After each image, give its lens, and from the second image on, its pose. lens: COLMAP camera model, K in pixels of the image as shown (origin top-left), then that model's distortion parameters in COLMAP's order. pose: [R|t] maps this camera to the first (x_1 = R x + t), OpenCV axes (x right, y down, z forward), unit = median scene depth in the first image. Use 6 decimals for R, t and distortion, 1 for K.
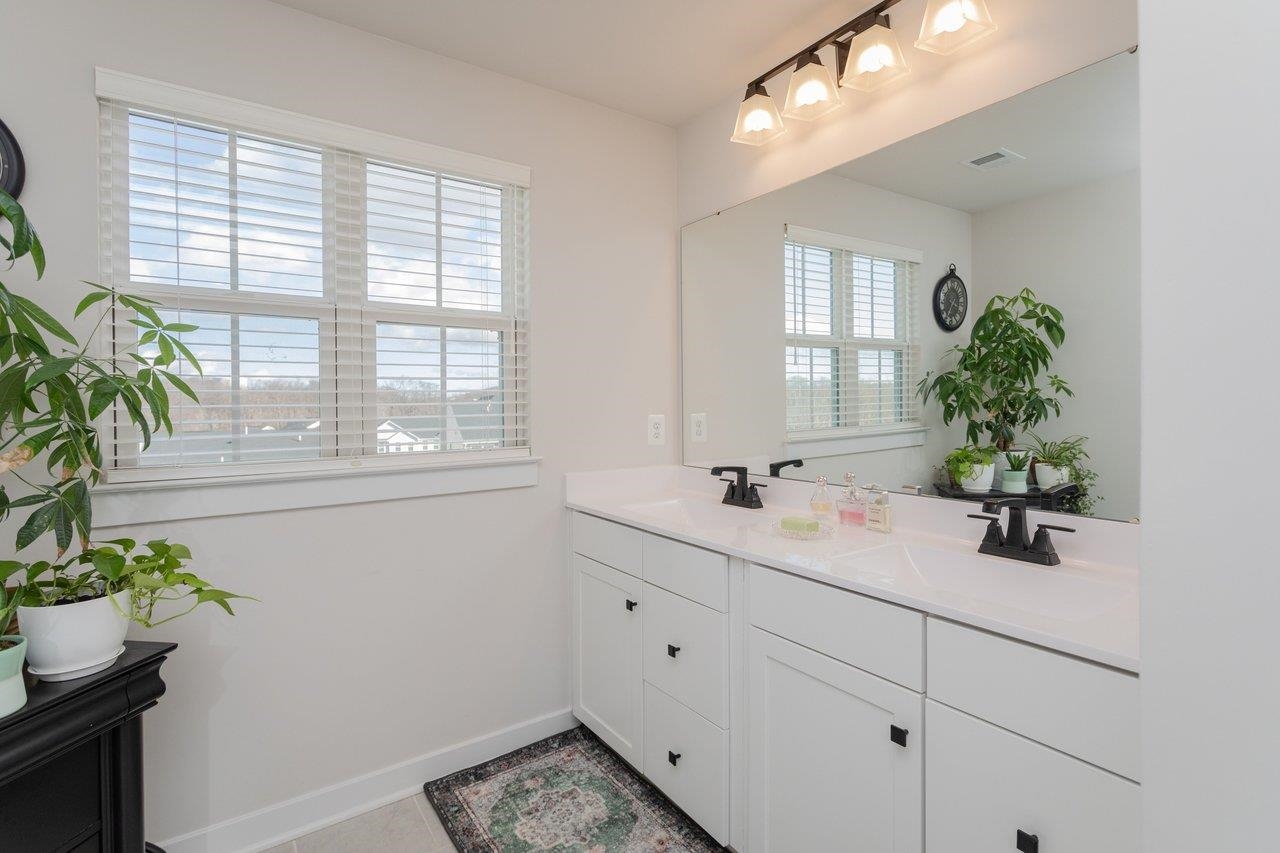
lens RADIAL K [[591.9, 0, 640.4], [0, 591.9, 394.8], [0, 0, 1]] dist [0.000551, 0.000428]
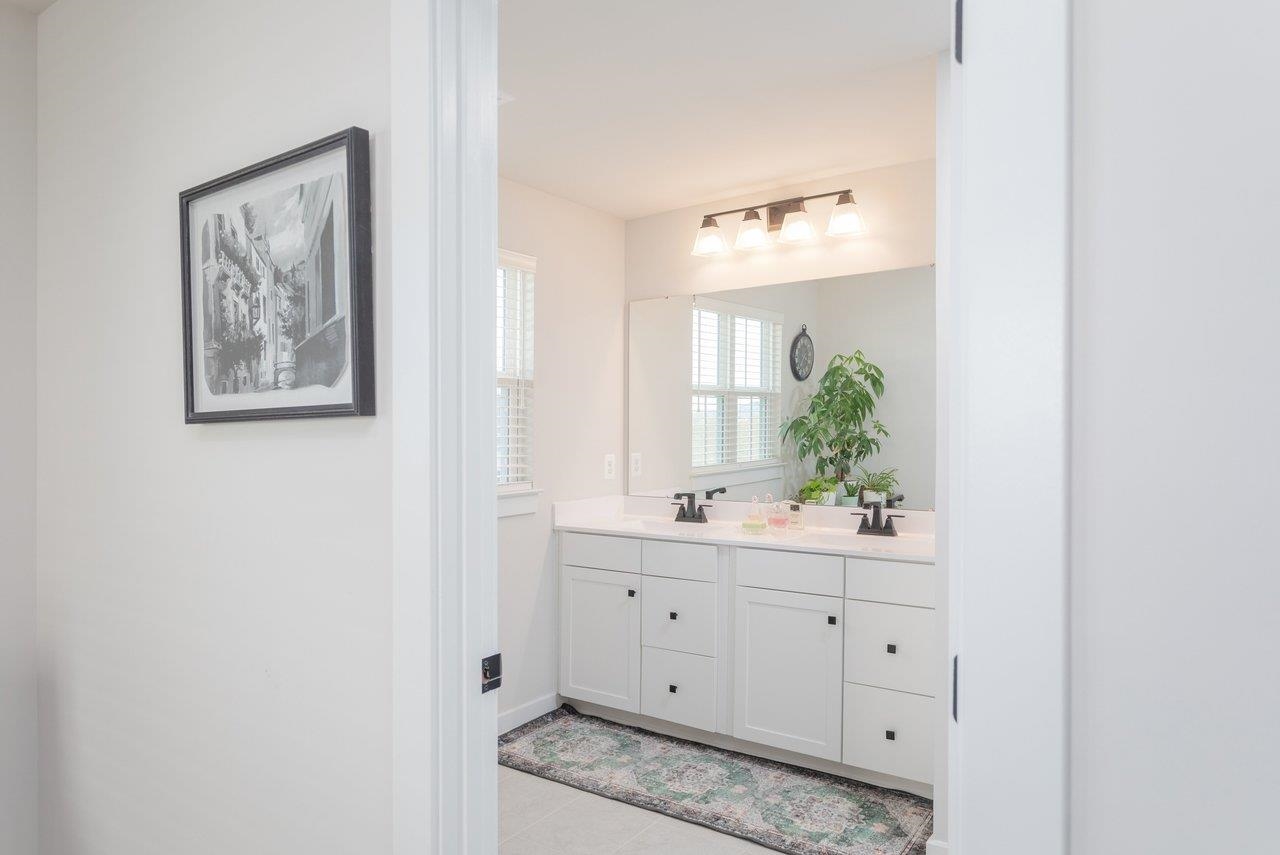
lens RADIAL K [[778.8, 0, 640.0], [0, 778.8, 427.5], [0, 0, 1]] dist [0.000808, 0.001246]
pose [[0.941215, 0.005303, 0.337767, -0.342429], [-0.007782, 0.999952, 0.005987, -0.024071], [-0.337719, -0.008264, 0.941211, -0.398502]]
